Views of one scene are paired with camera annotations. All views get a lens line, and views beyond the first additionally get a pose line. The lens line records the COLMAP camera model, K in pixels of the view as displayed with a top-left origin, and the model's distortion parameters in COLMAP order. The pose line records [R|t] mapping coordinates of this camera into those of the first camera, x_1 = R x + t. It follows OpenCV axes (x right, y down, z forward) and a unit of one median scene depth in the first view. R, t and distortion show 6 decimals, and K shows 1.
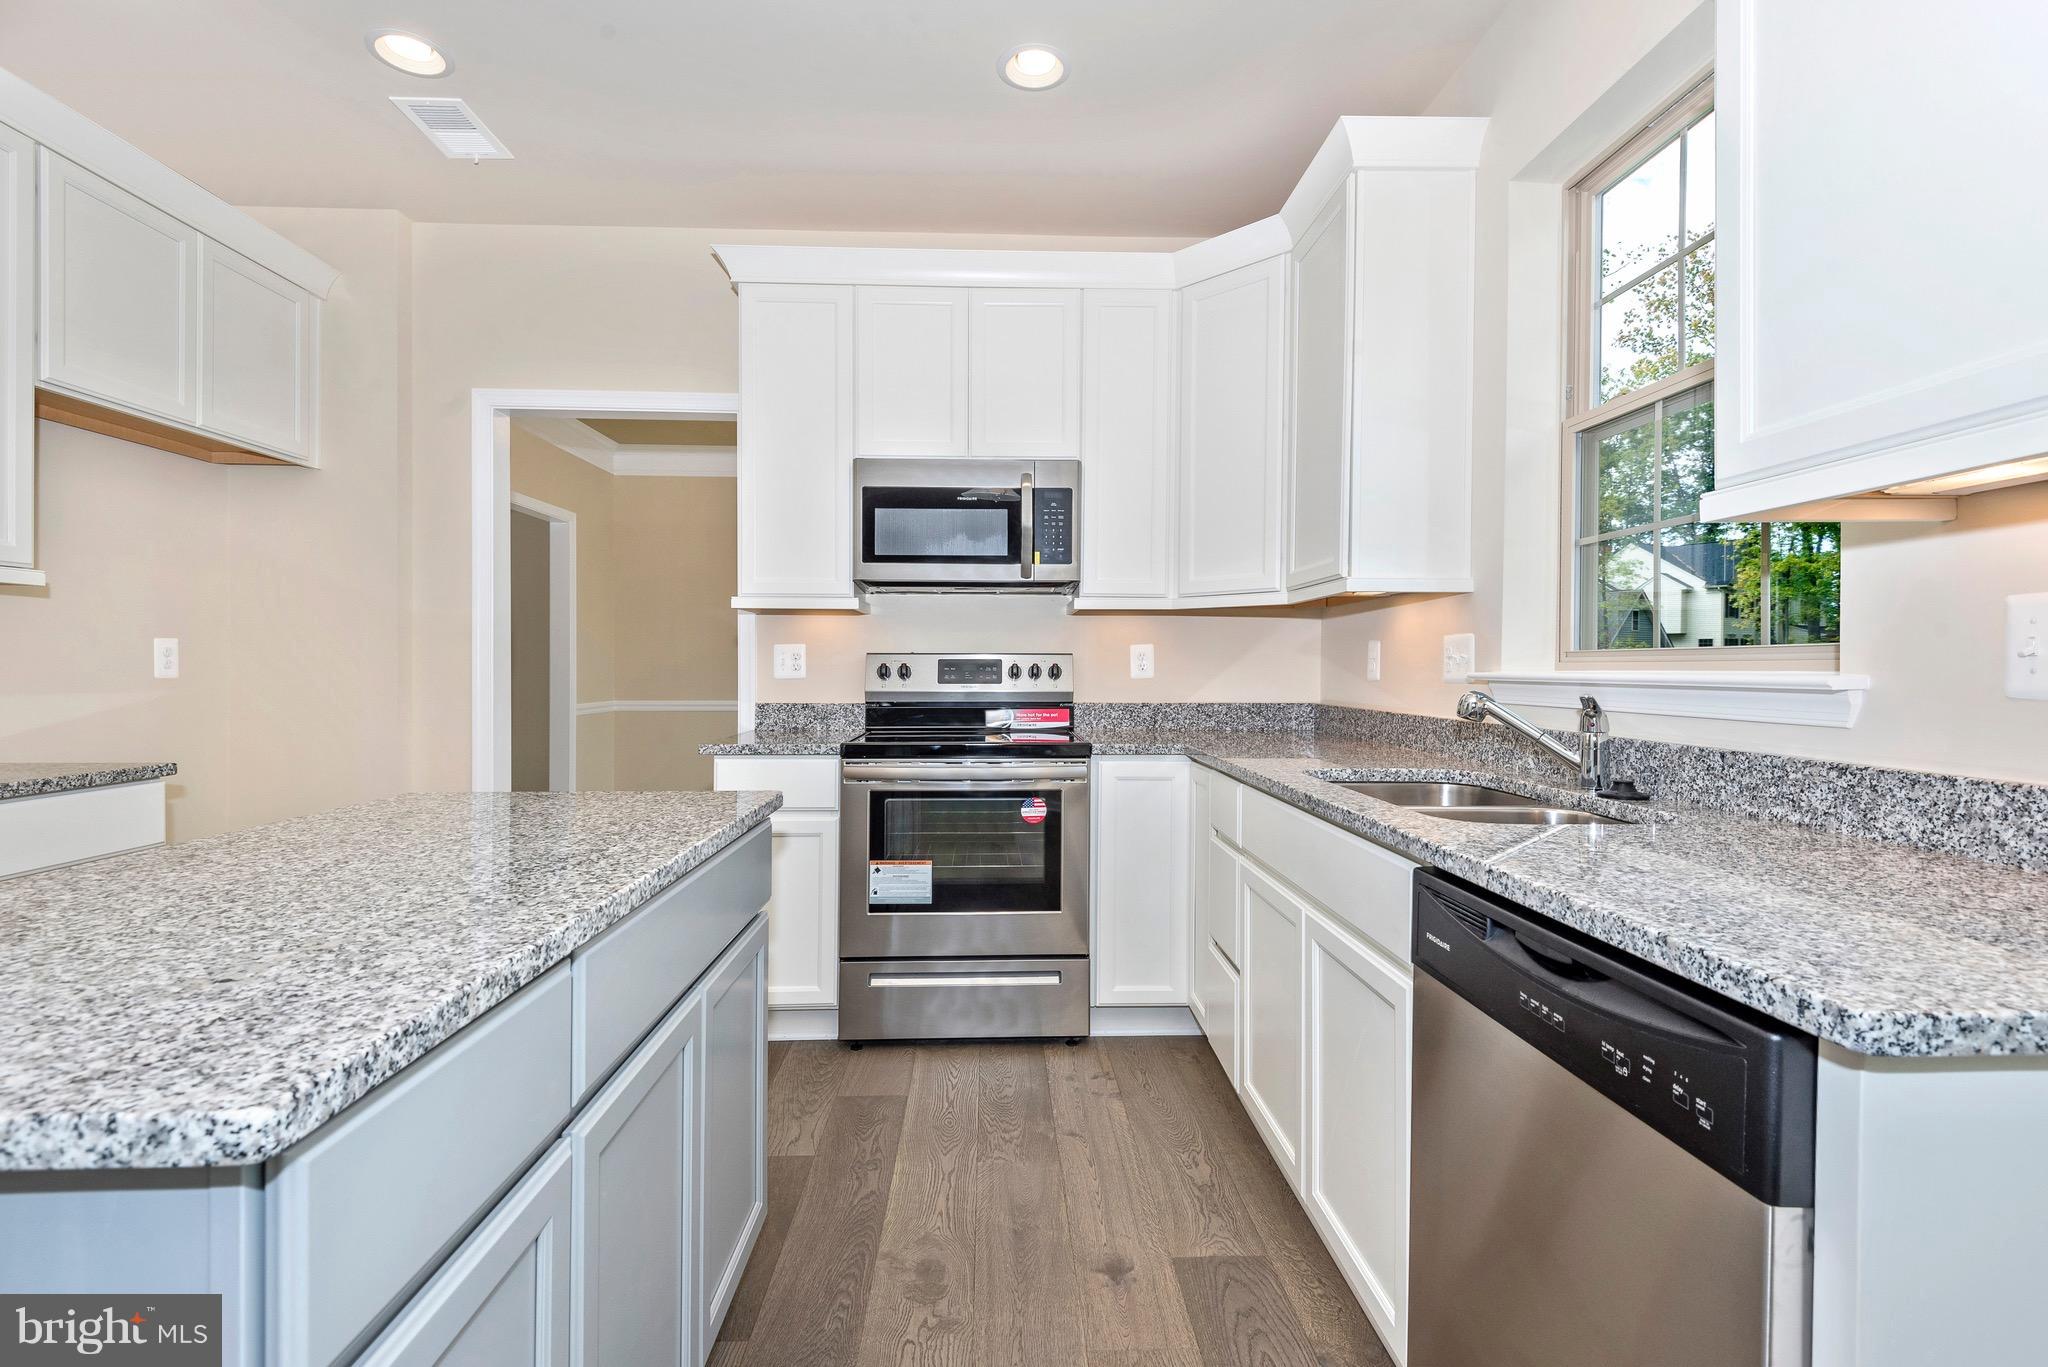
lens RADIAL K [[971.3, 0, 1024.0], [0, 971.3, 683.5], [0, 0, 1]] dist [0.003455, -0.000476]
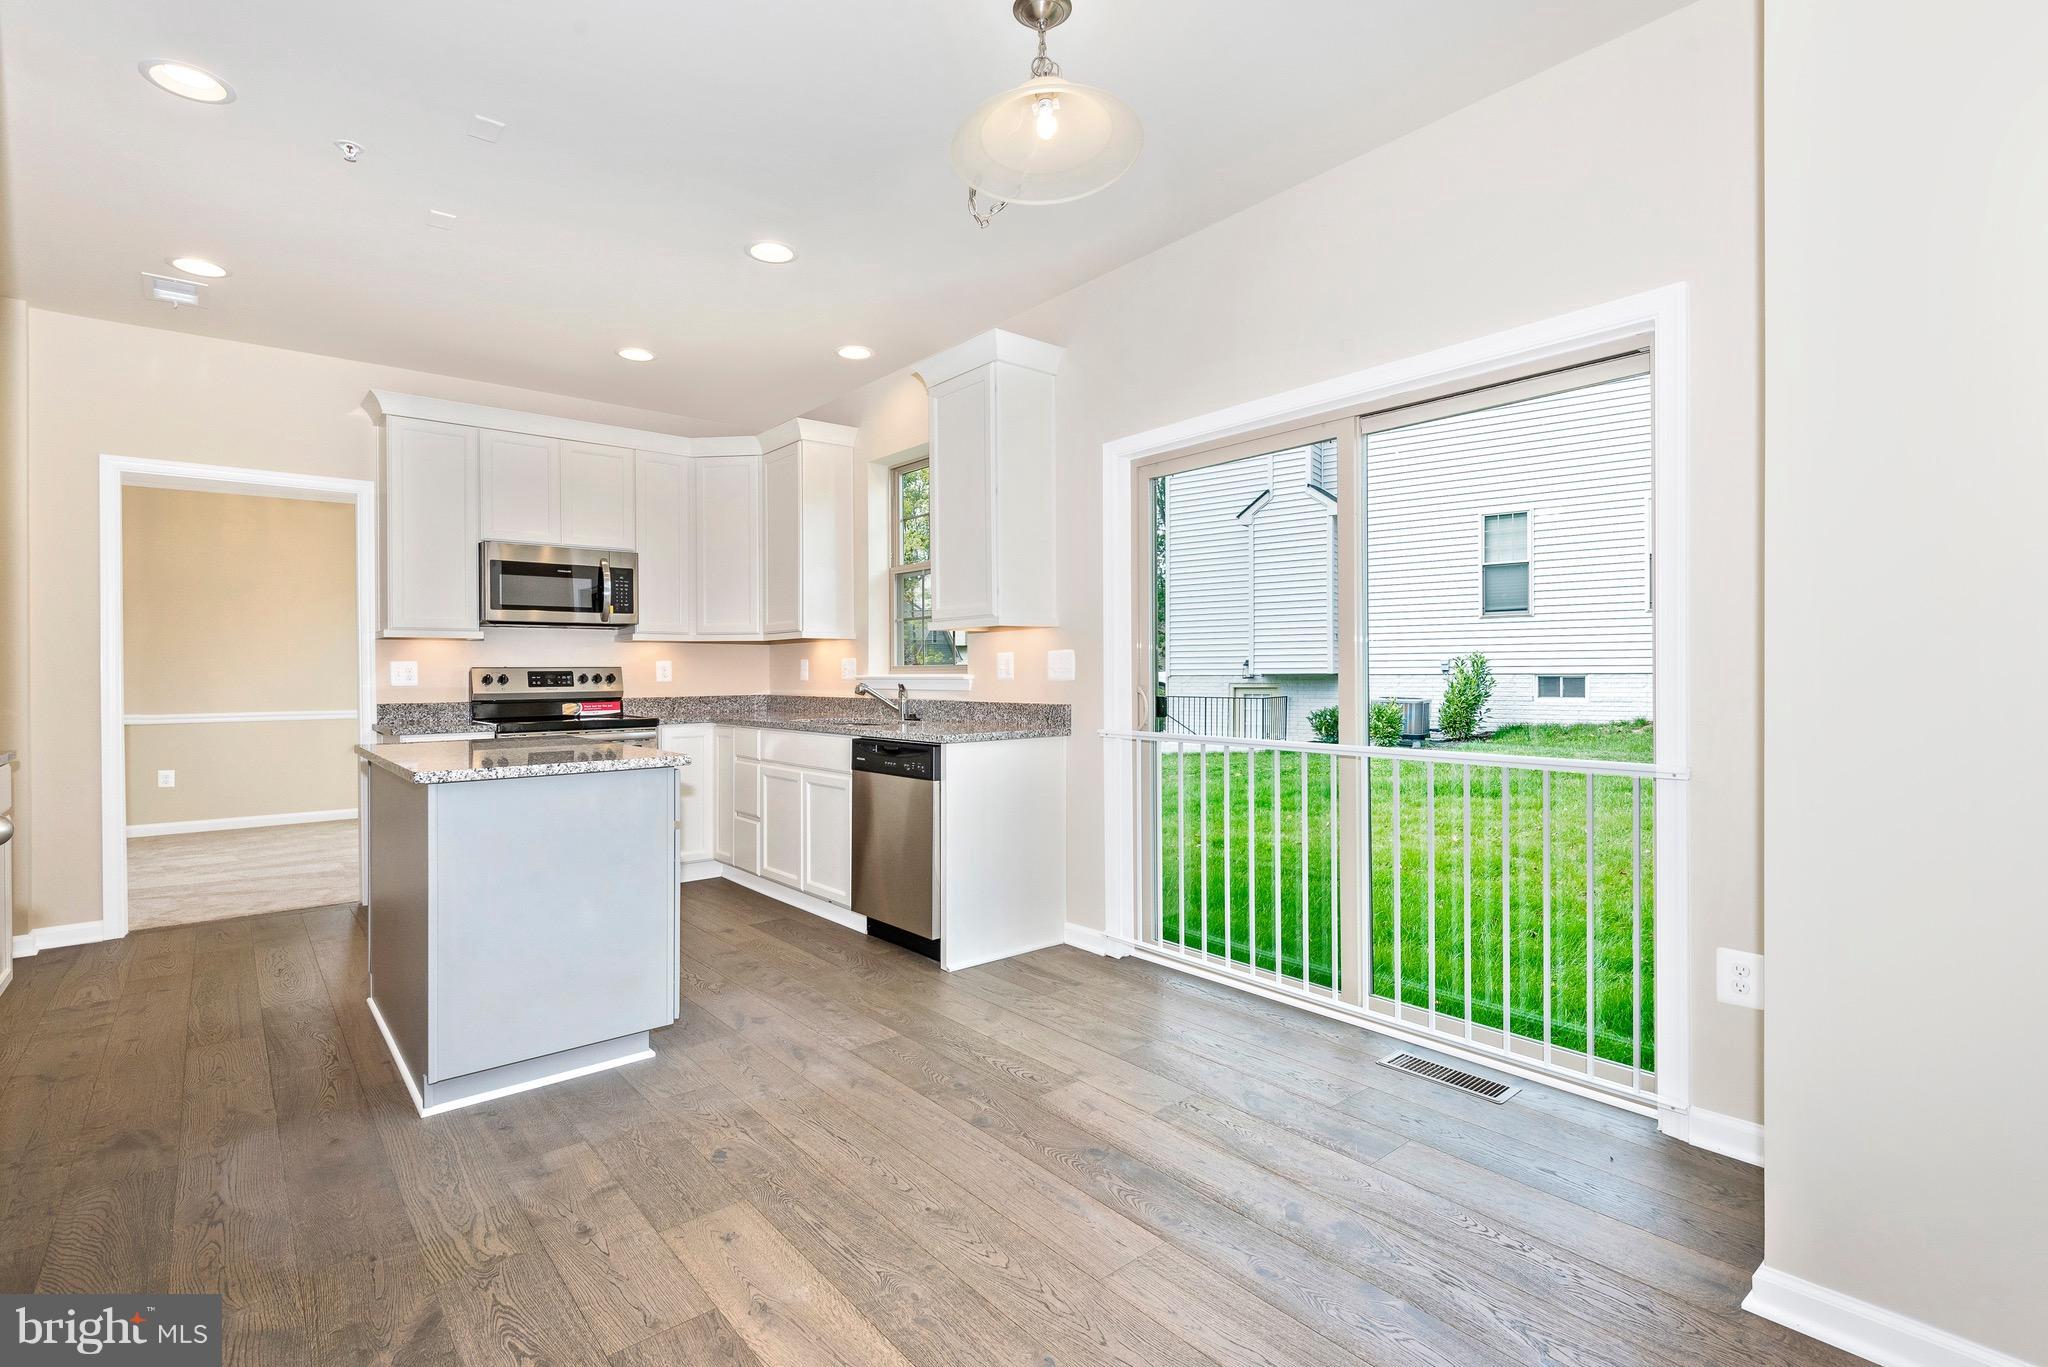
lens RADIAL K [[966.0, 0, 1024.9], [0, 966.0, 666.0], [0, 0, 1]] dist [0.029894, -0.023156]
pose [[0.796526, -0.004558, 0.604587, -0.480664], [0.019769, 0.999633, -0.018509, 0.012737], [-0.604281, 0.026694, 0.796324, -0.842329]]
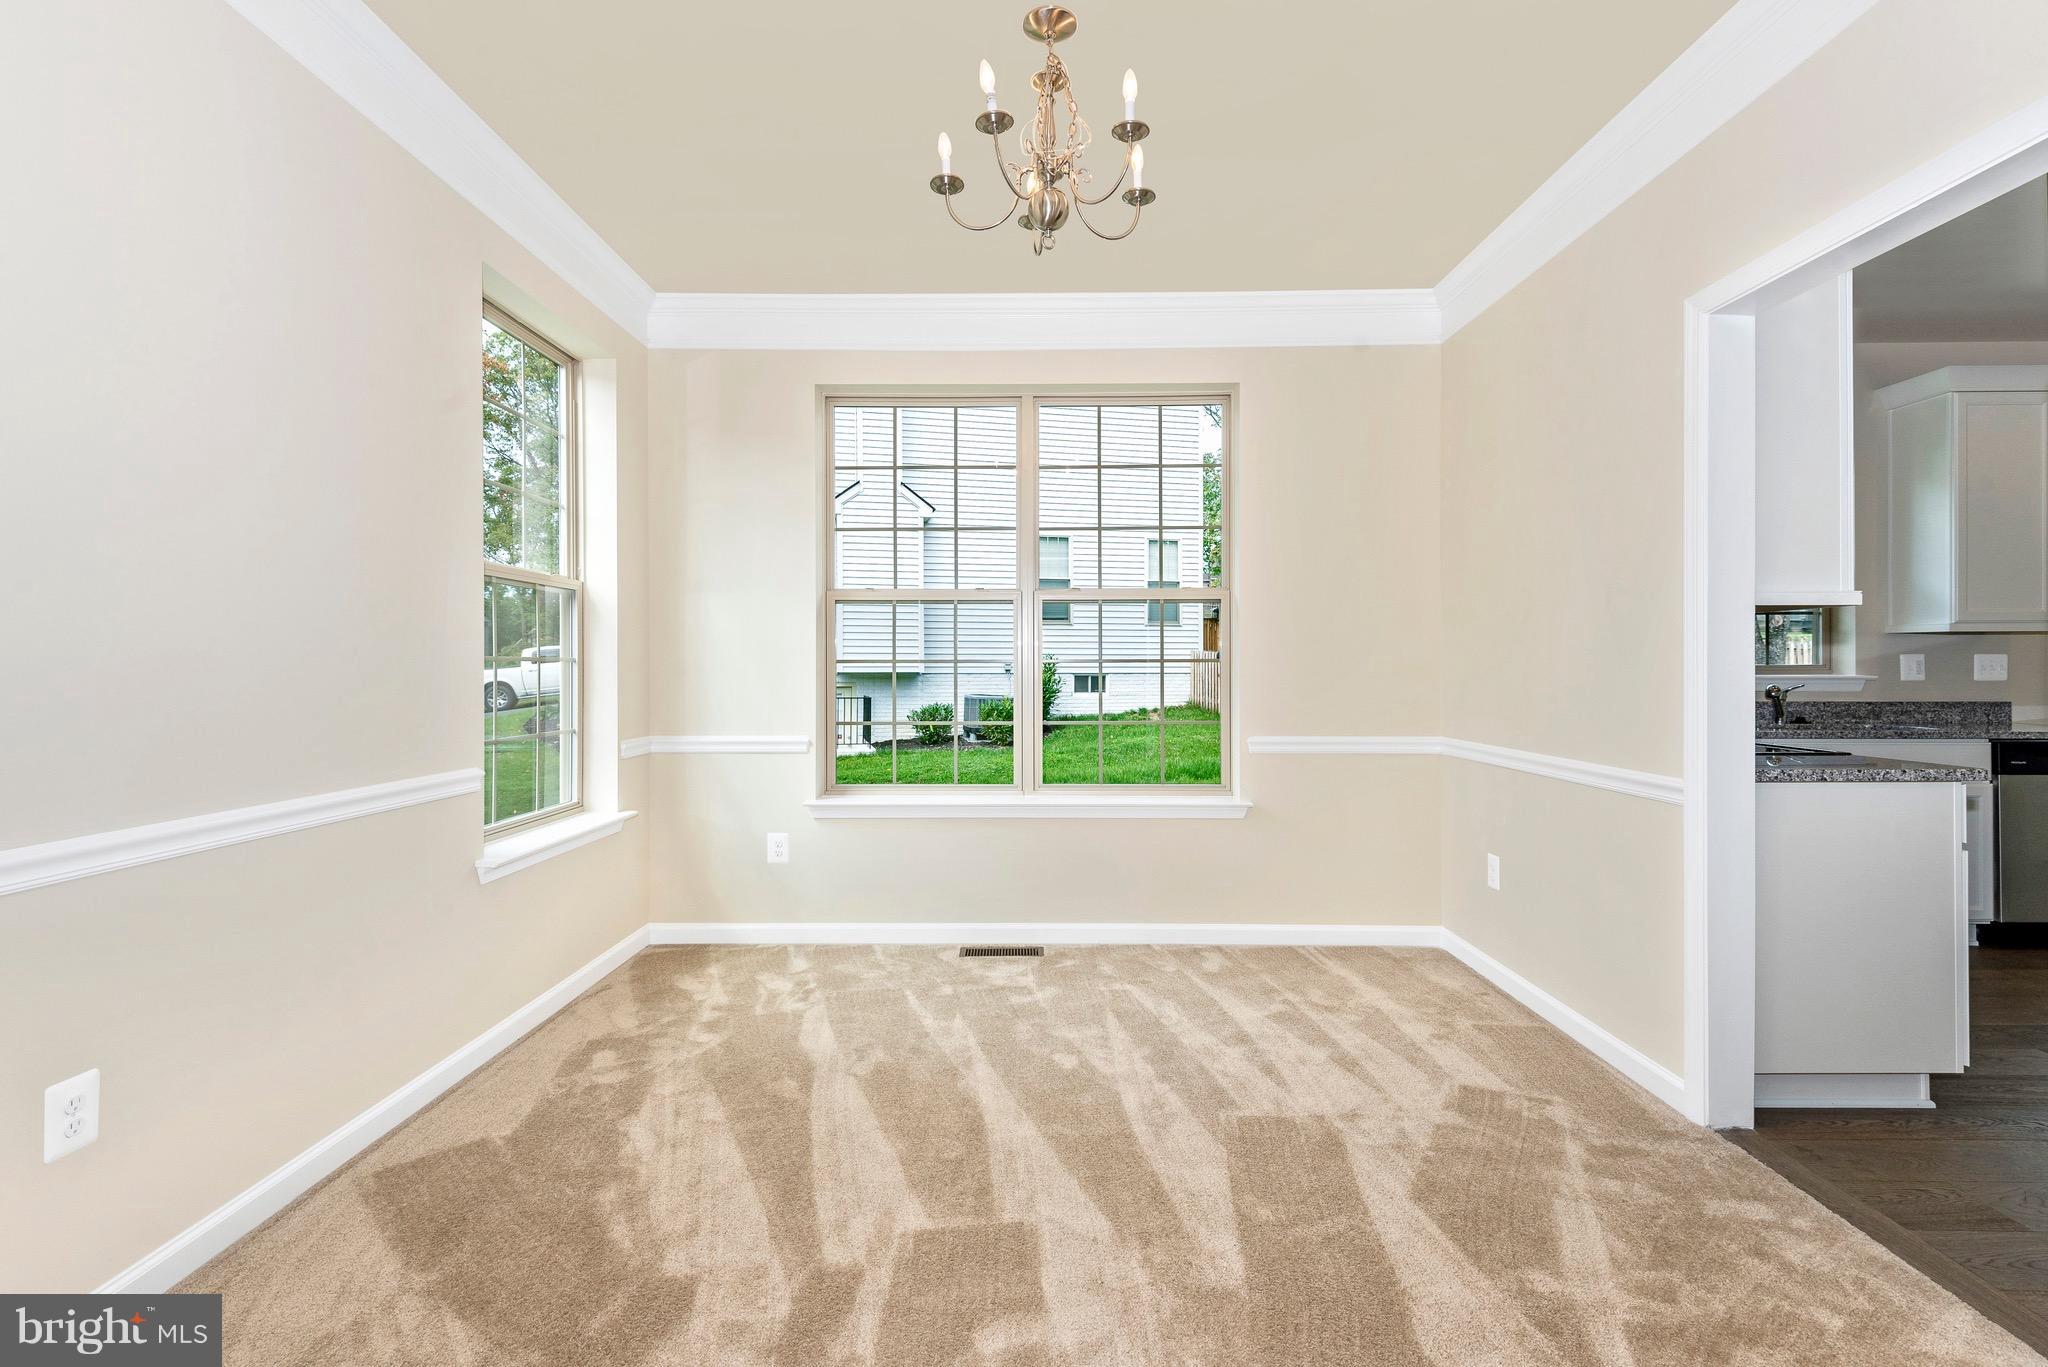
lens RADIAL K [[939.3, 0, 1032.3], [0, 939.3, 666.2], [0, 0, 1]] dist [0.000642, -0.000321]
pose [[0.049361, -0.001524, 0.998780, -1.196459], [0.018728, 0.999824, 0.000600, -0.044627], [-0.998605, 0.018676, 0.049380, 1.762975]]
